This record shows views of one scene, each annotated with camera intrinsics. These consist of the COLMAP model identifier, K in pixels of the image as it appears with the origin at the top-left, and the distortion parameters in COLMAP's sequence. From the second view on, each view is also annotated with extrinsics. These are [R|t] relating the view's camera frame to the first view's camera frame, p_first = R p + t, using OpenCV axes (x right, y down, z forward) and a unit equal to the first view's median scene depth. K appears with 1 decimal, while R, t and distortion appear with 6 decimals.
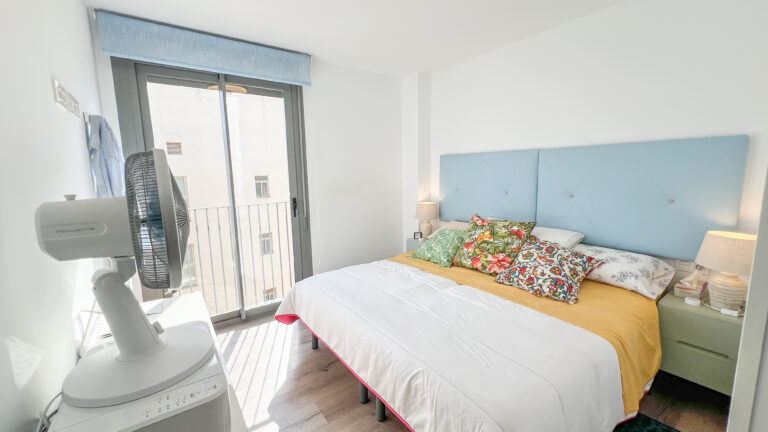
lens RADIAL K [[312.6, 0, 379.8], [0, 312.6, 213.3], [0, 0, 1]] dist [-0.004224, -0.000583]
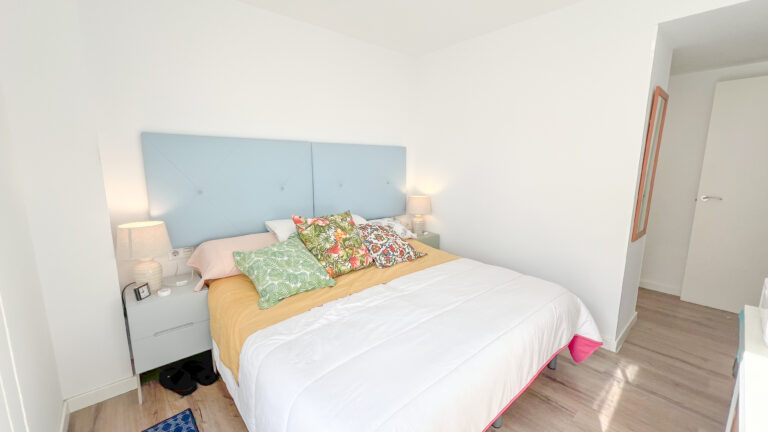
lens RADIAL K [[312.6, 0, 379.8], [0, 312.6, 213.3], [0, 0, 1]] dist [-0.004224, -0.000583]
pose [[-0.108437, -0.139572, 0.984257, -0.580245], [0.131198, 0.979425, 0.153341, -0.114465], [-0.985408, 0.145761, -0.087895, 0.975624]]
